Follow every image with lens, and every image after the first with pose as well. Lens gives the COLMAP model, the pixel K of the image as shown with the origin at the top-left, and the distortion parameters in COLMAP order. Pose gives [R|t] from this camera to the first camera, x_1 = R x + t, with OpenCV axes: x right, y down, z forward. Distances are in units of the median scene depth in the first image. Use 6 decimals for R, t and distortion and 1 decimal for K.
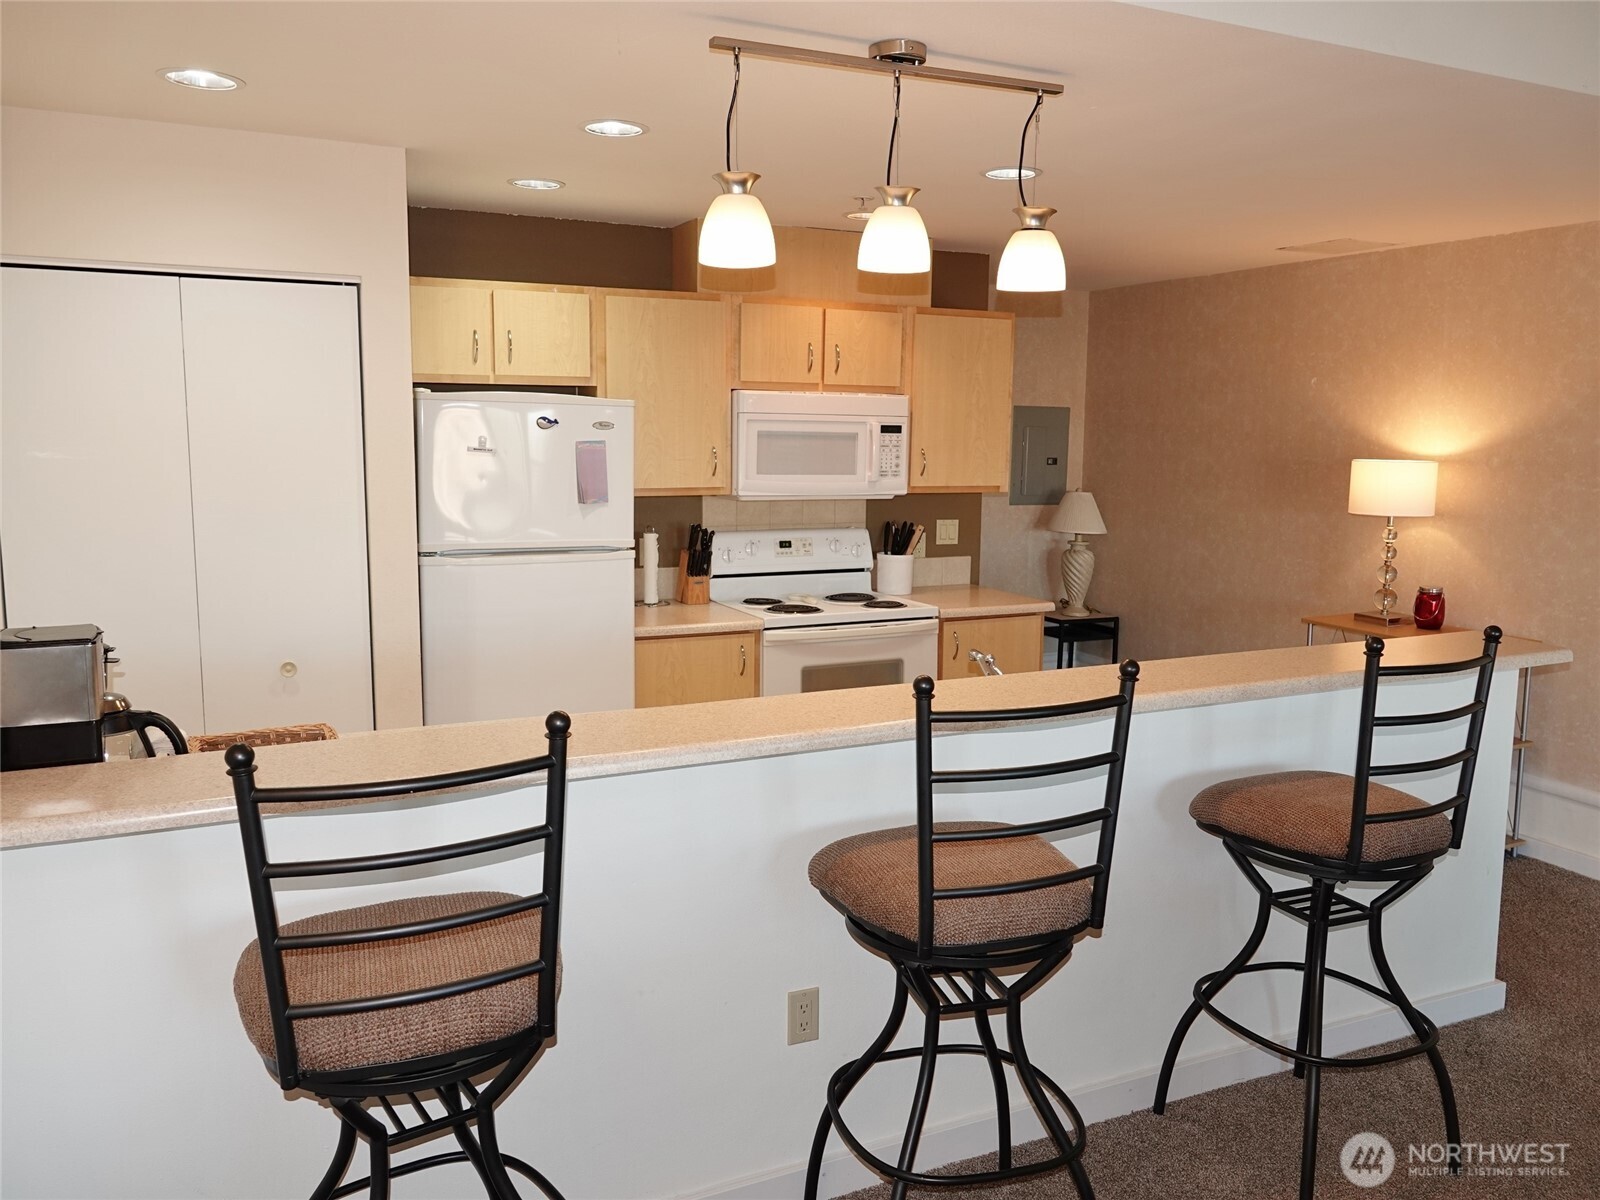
lens RADIAL K [[1251.2, 0, 803.8], [0, 1251.2, 591.3], [0, 0, 1]] dist [0.002711, 0.007002]
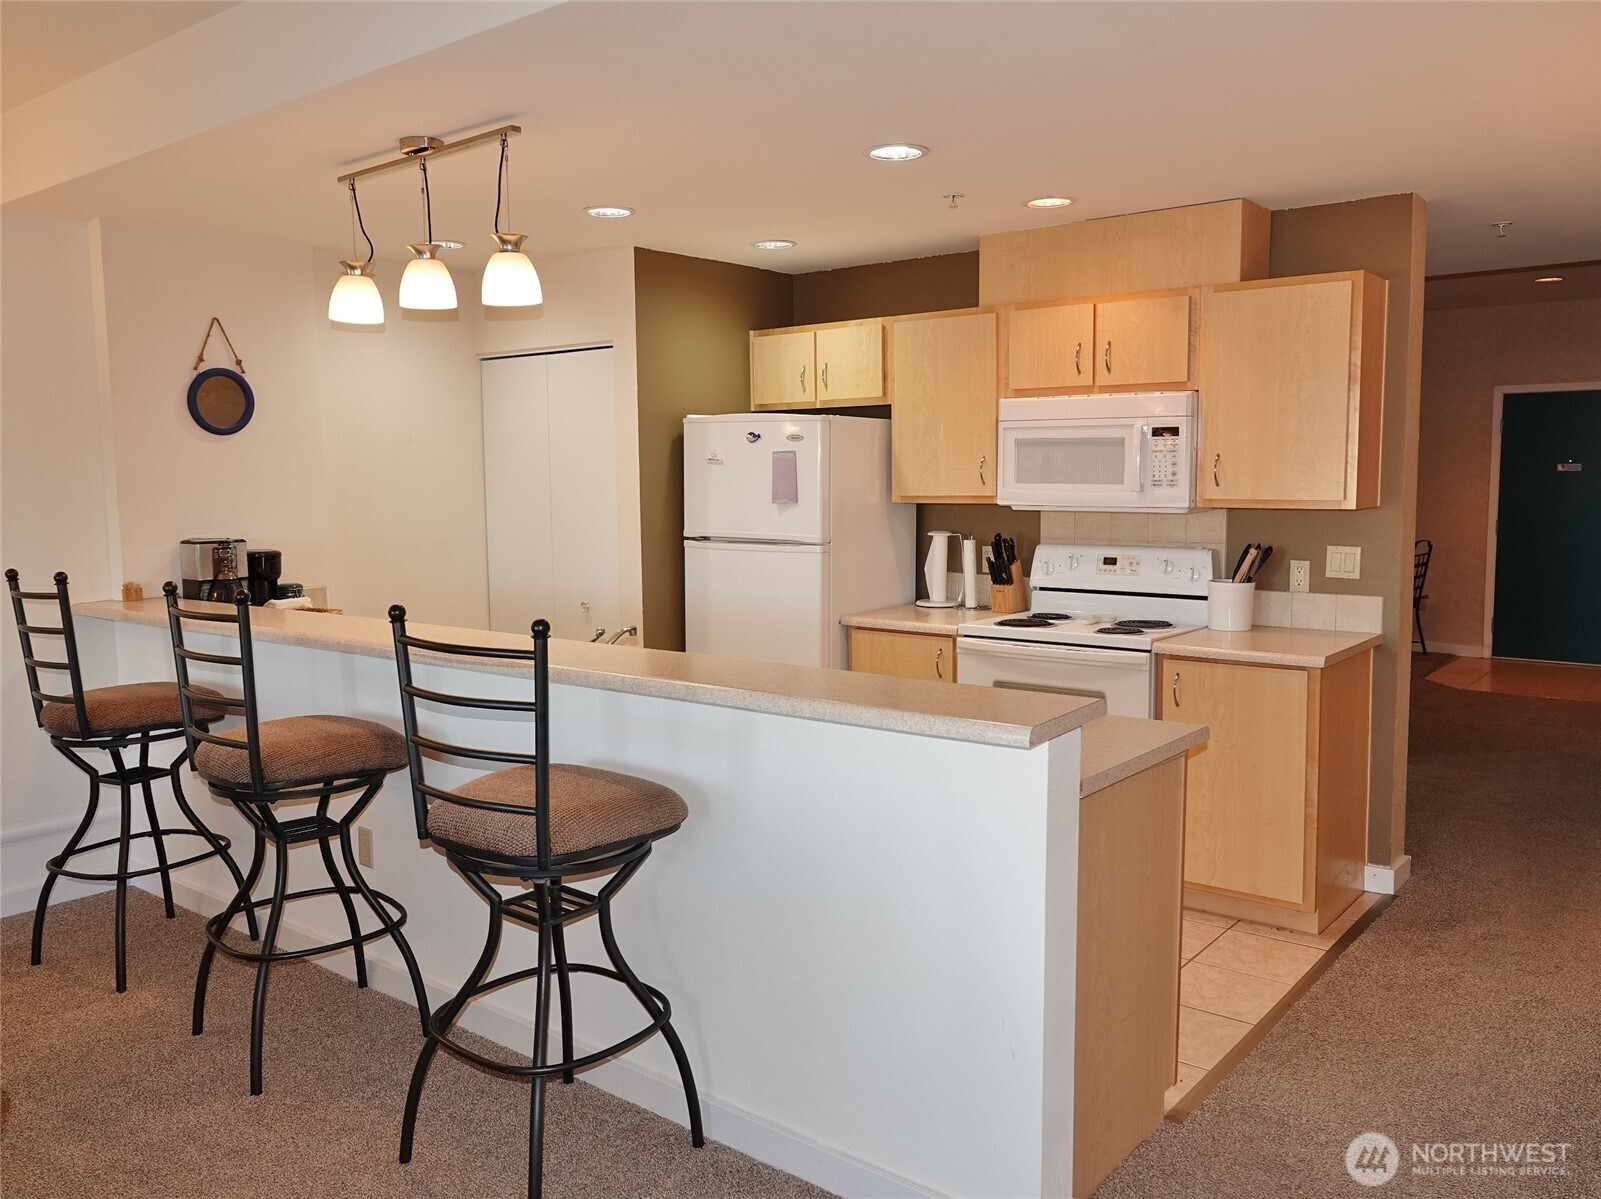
lens RADIAL K [[1251.9, 0, 802.7], [0, 1251.9, 600.4], [0, 0, 1]] dist [0.002711, 0.007002]
pose [[0.437451, 0.077374, -0.895907, 0.785830], [-0.104080, 0.993952, 0.035022, -0.019219], [0.893199, 0.077925, 0.442859, 0.427298]]
